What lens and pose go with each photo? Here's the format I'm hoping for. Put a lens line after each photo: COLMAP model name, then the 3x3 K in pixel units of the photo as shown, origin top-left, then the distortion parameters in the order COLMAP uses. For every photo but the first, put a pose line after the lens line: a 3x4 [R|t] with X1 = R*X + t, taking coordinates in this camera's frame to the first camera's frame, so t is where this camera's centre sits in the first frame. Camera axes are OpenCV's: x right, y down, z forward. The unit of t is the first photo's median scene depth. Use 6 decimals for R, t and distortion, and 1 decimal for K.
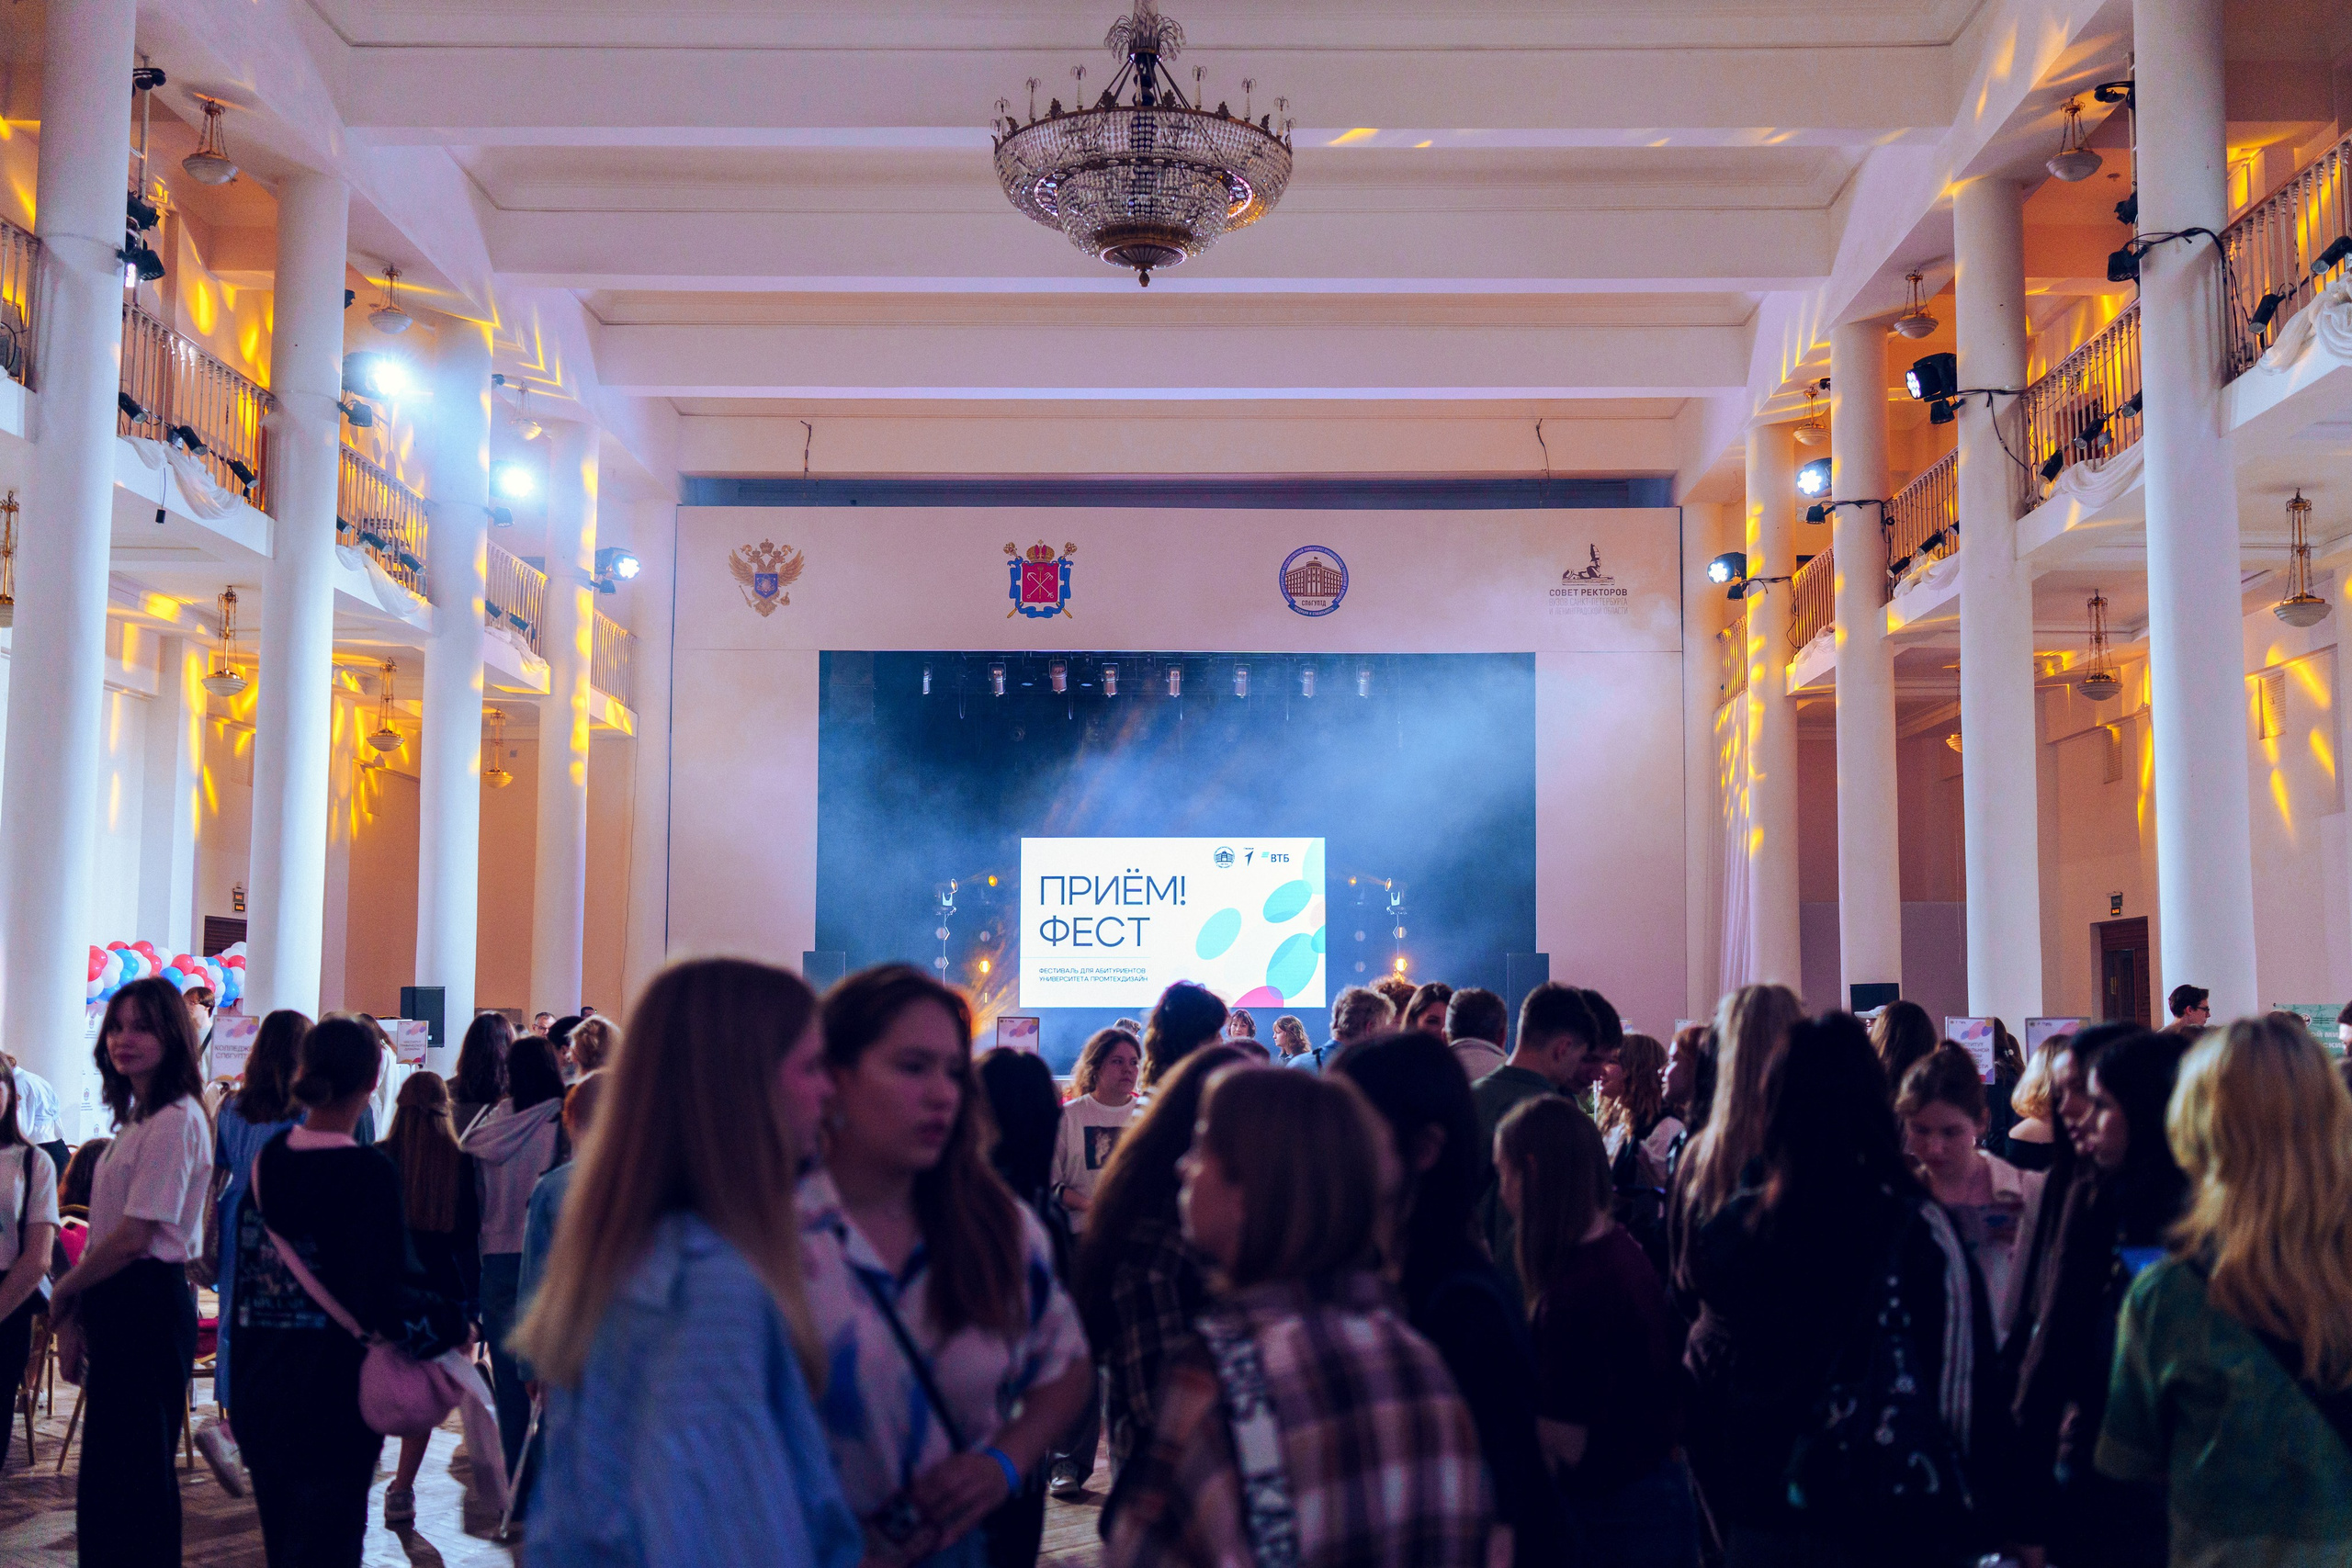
lens RADIAL K [[2417.9, 0, 1211.0], [0, 2417.9, 786.9], [0, 0, 1]] dist [0.053934, 0.007121]
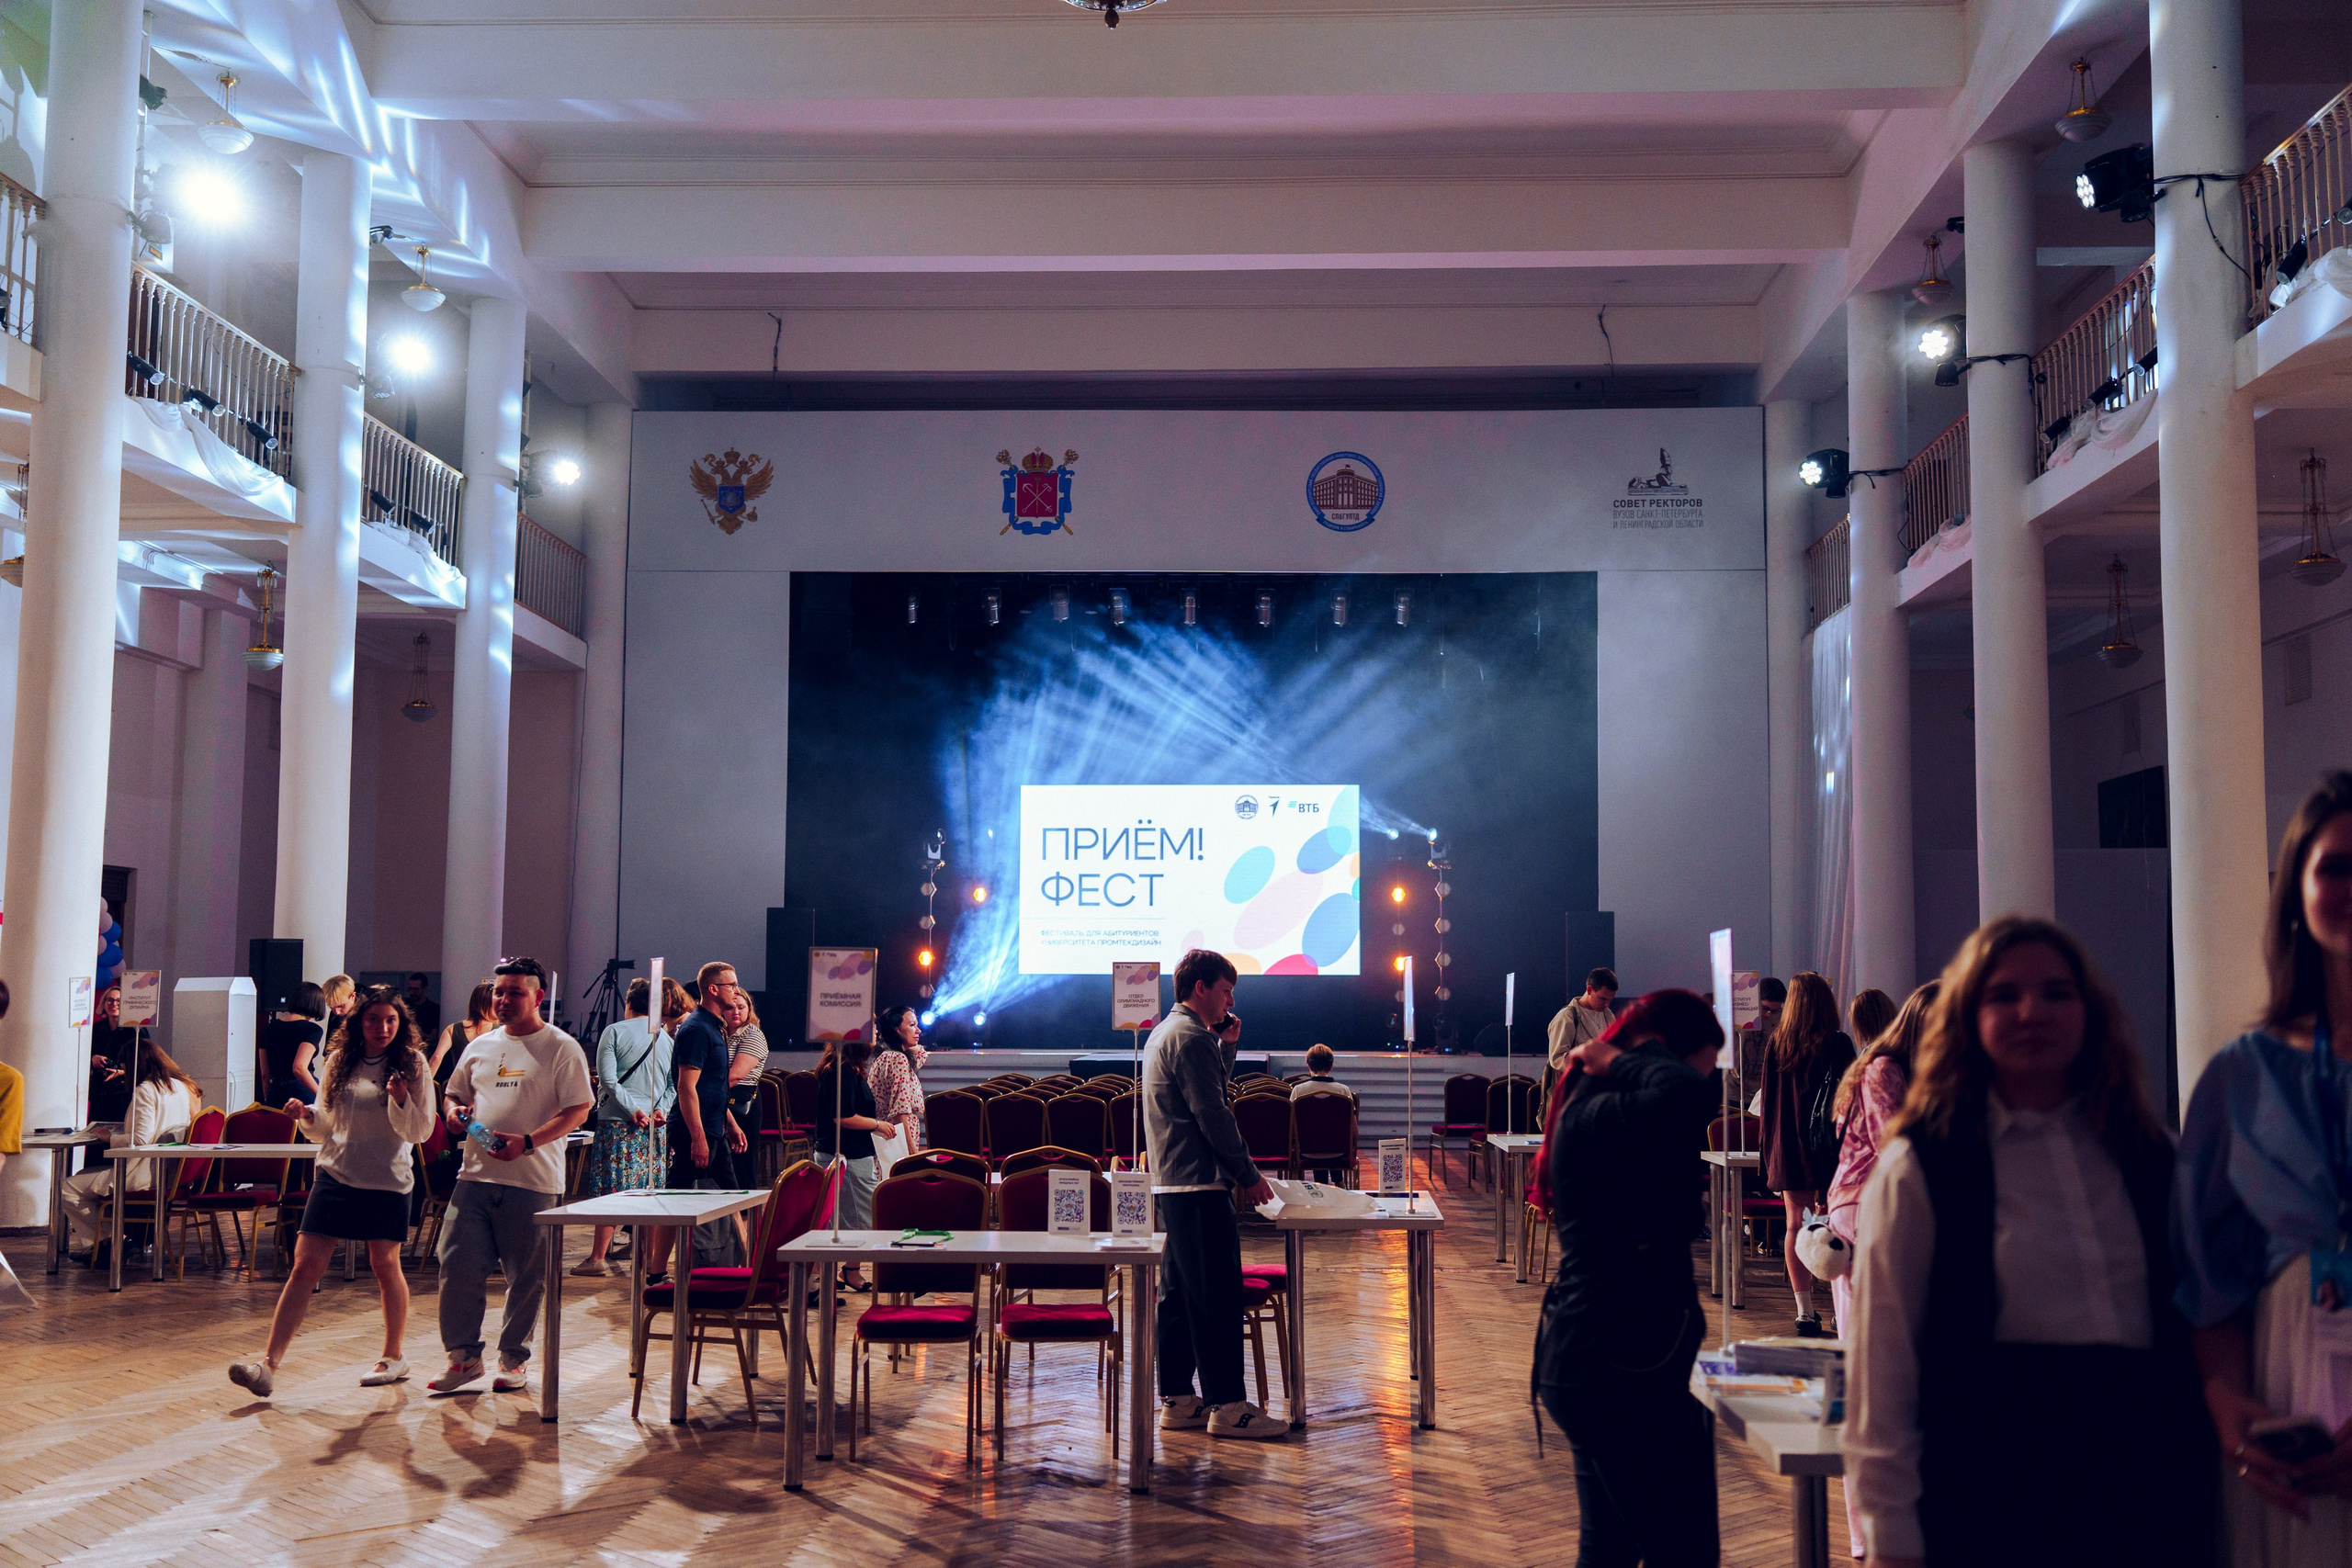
lens RADIAL K [[2360.5, 0, 1176.0], [0, 2360.5, 784.0], [0, 0, 1]] dist [0.002727, 0.006342]
pose [[0.999414, -0.000064, -0.034231, 0.010032], [0.000274, 0.999981, 0.006128, 0.016441], [0.034230, -0.006134, 0.999395, 0.135304]]
